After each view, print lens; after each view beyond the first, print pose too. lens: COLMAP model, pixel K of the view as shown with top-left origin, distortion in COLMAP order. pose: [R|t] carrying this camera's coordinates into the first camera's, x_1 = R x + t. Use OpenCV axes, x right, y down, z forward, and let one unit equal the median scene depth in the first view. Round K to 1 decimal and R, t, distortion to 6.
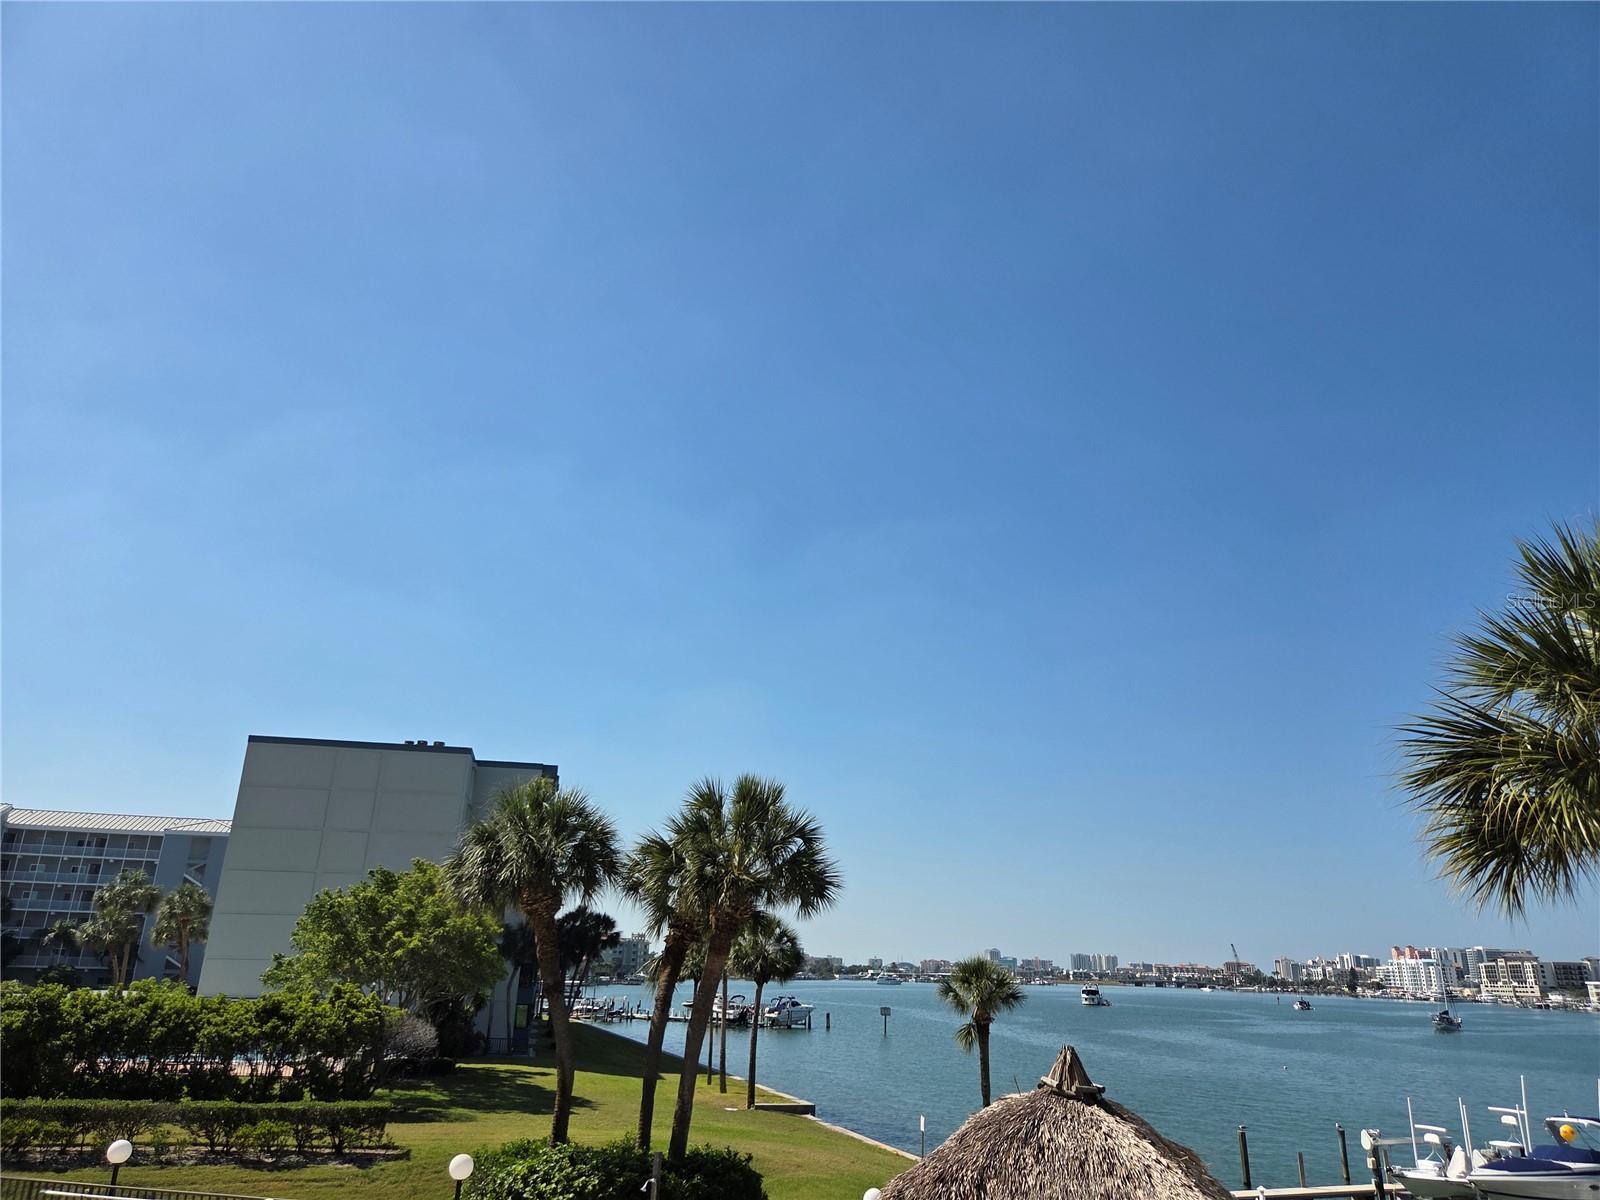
lens RADIAL K [[1071.6, 0, 817.0], [0, 1071.6, 599.4], [0, 0, 1]] dist [0.074625, -0.056578]
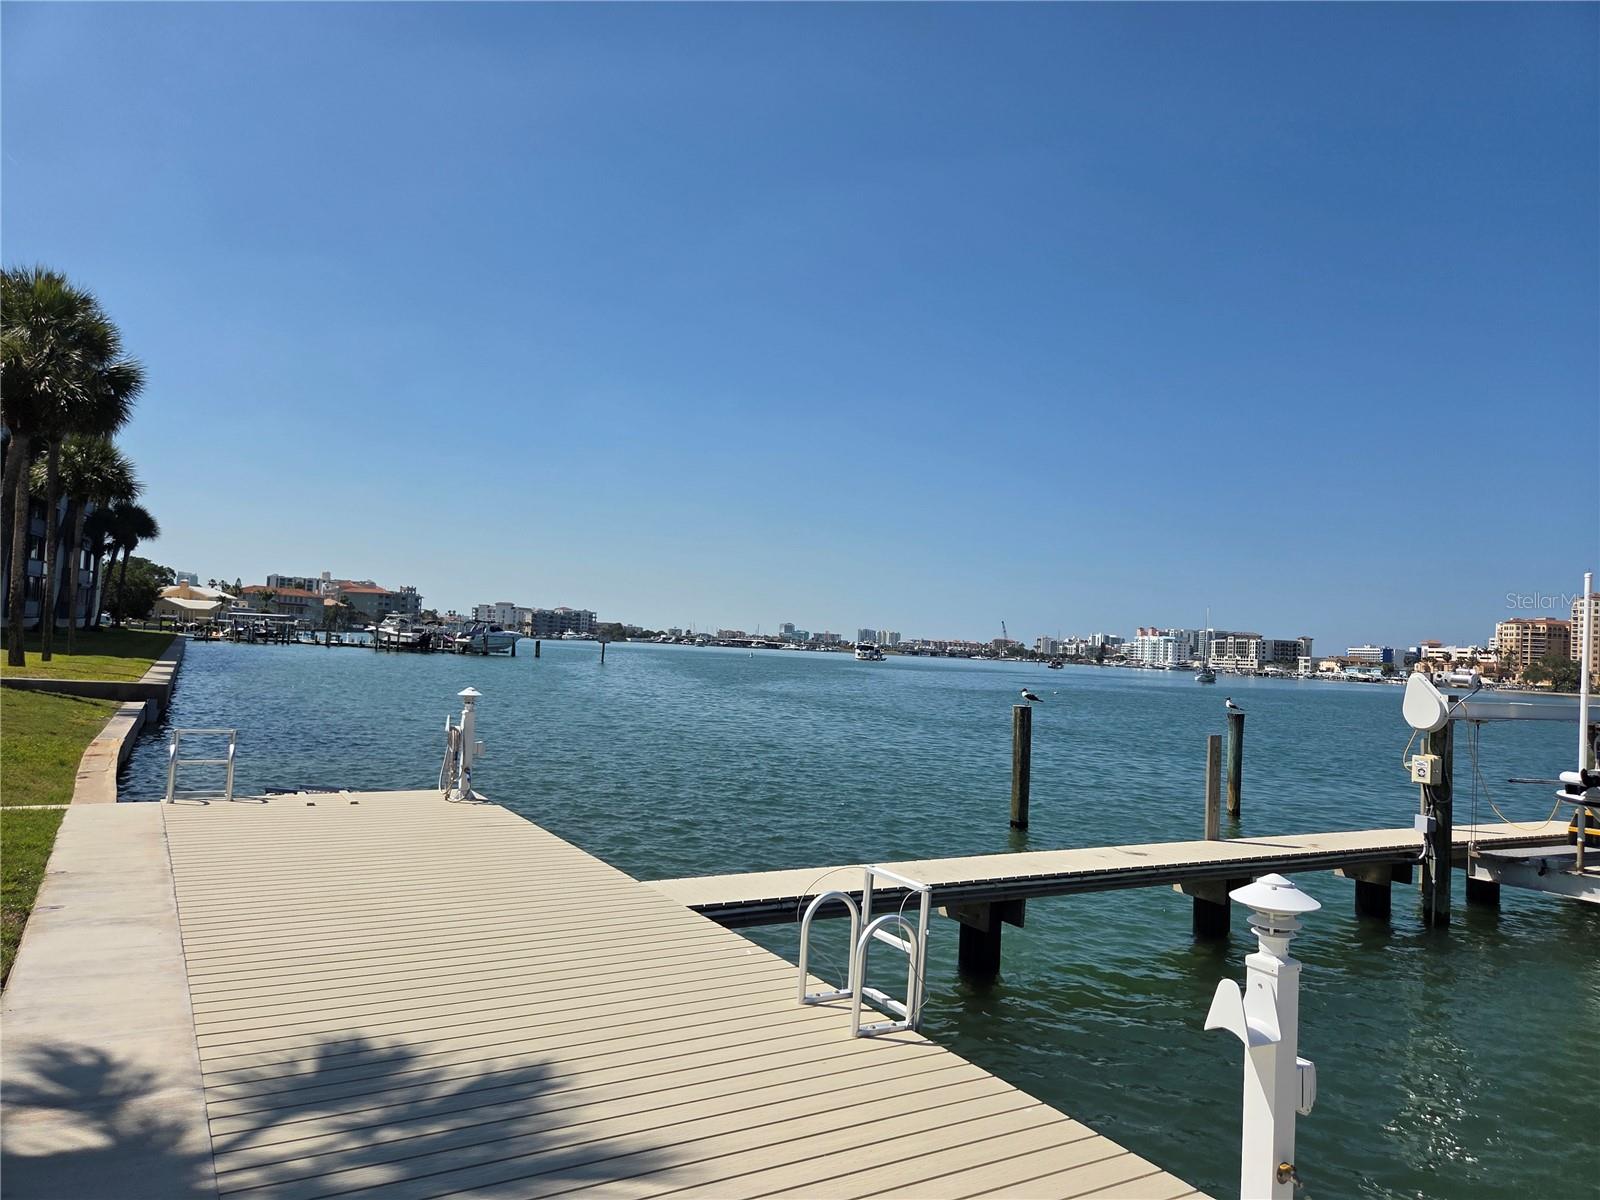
lens RADIAL K [[1071.6, 0, 808.5], [0, 1071.6, 615.0], [0, 0, 1]] dist [0.074625, -0.056578]
pose [[0.984980, 0.031970, 0.169685, 0.076648], [-0.081422, 0.952591, 0.293156, 0.108664], [-0.152268, -0.302569, 0.940886, 0.205318]]
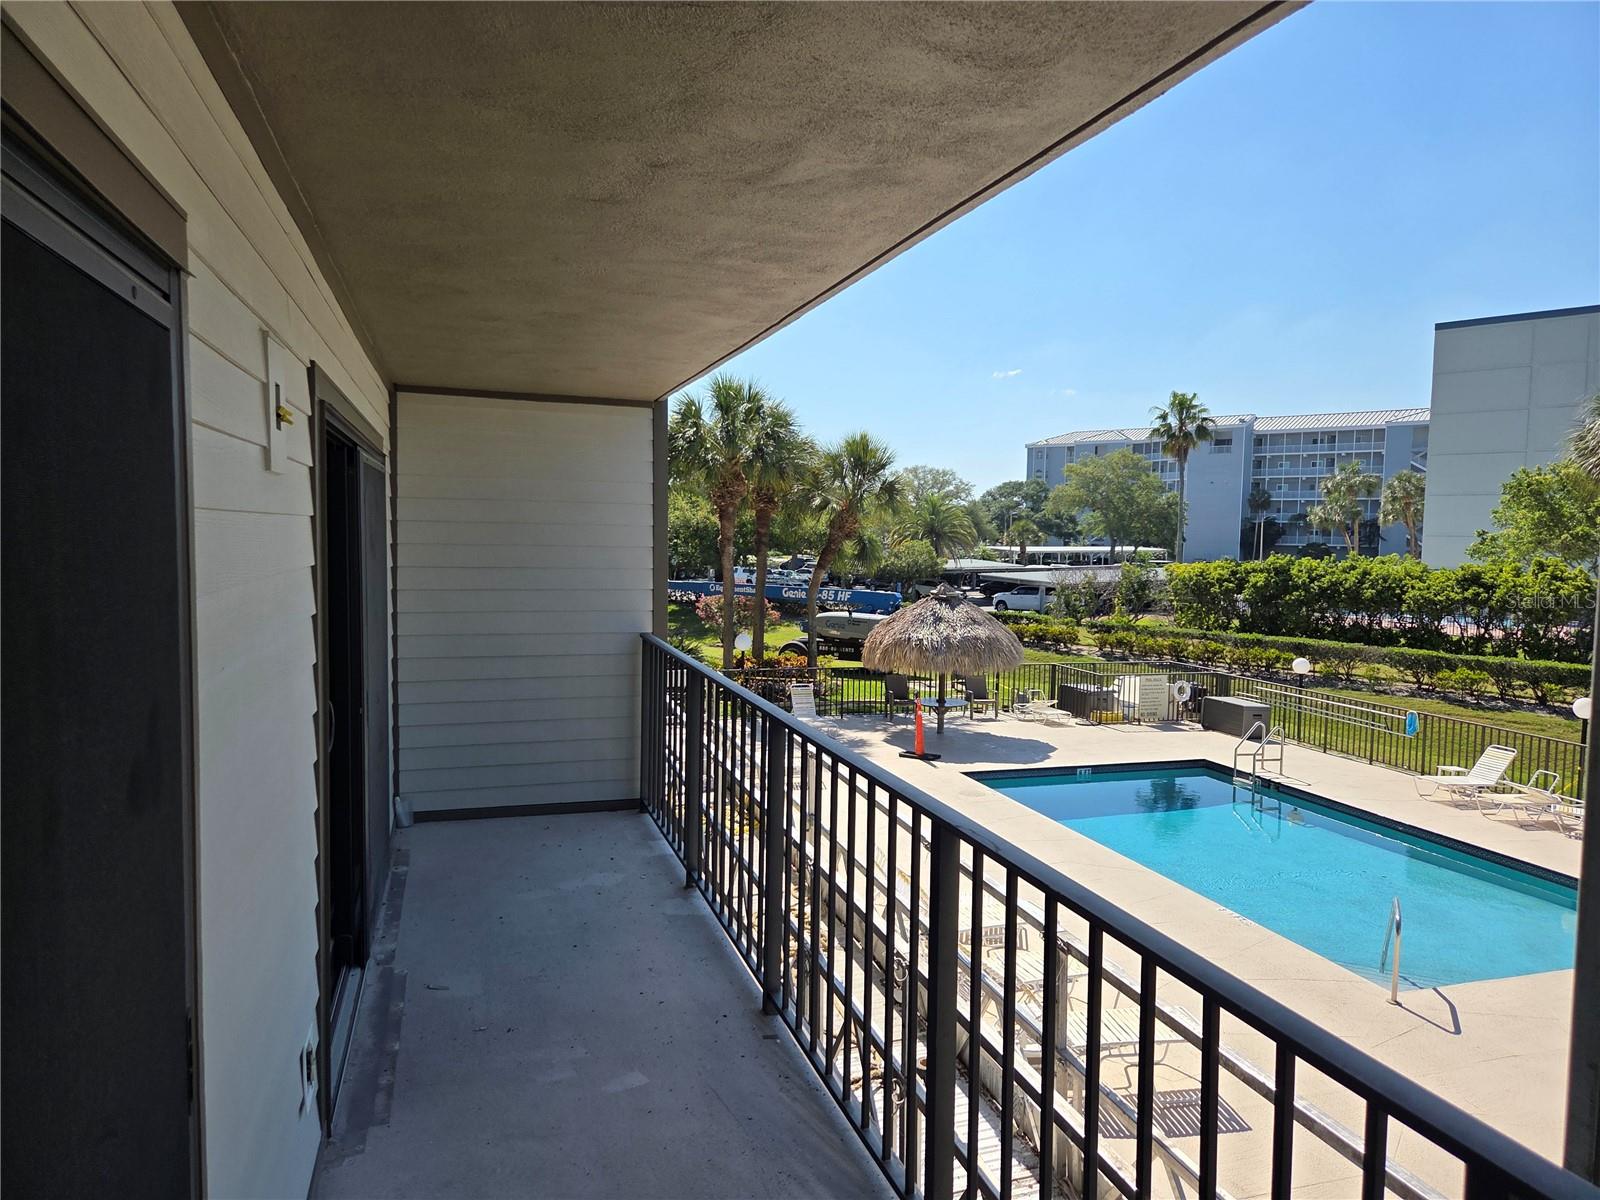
lens RADIAL K [[1071.6, 0, 803.3], [0, 1071.6, 599.9], [0, 0, 1]] dist [0.074625, -0.056578]
pose [[0.513111, 0.040496, -0.857367, 0.025104], [0.274003, 0.938894, 0.208330, -0.002129], [0.813413, -0.341817, 0.470660, -0.012433]]
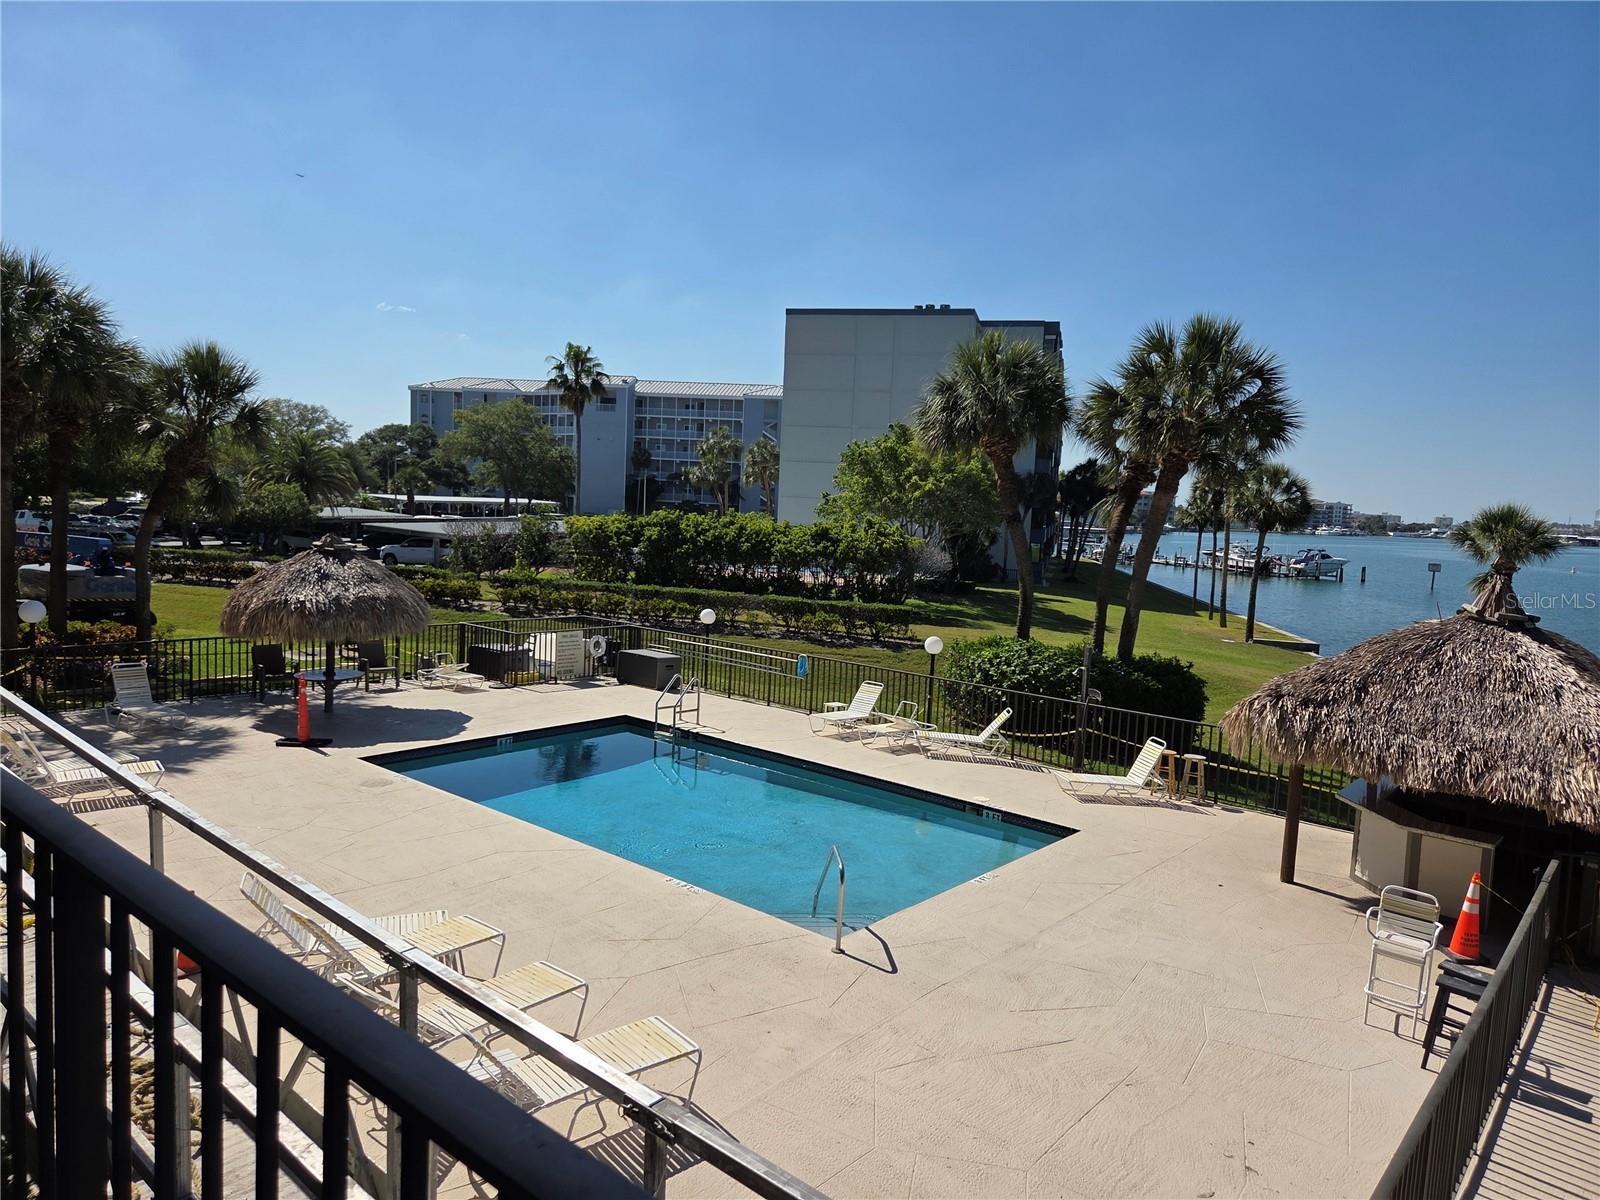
lens RADIAL K [[1071.6, 0, 812.7], [0, 1071.6, 597.5], [0, 0, 1]] dist [0.074625, -0.056578]
pose [[0.890190, 0.058090, -0.451871, 0.013285], [0.123254, 0.924145, 0.361613, 0.000524], [0.438601, -0.377600, 0.815505, -0.006124]]
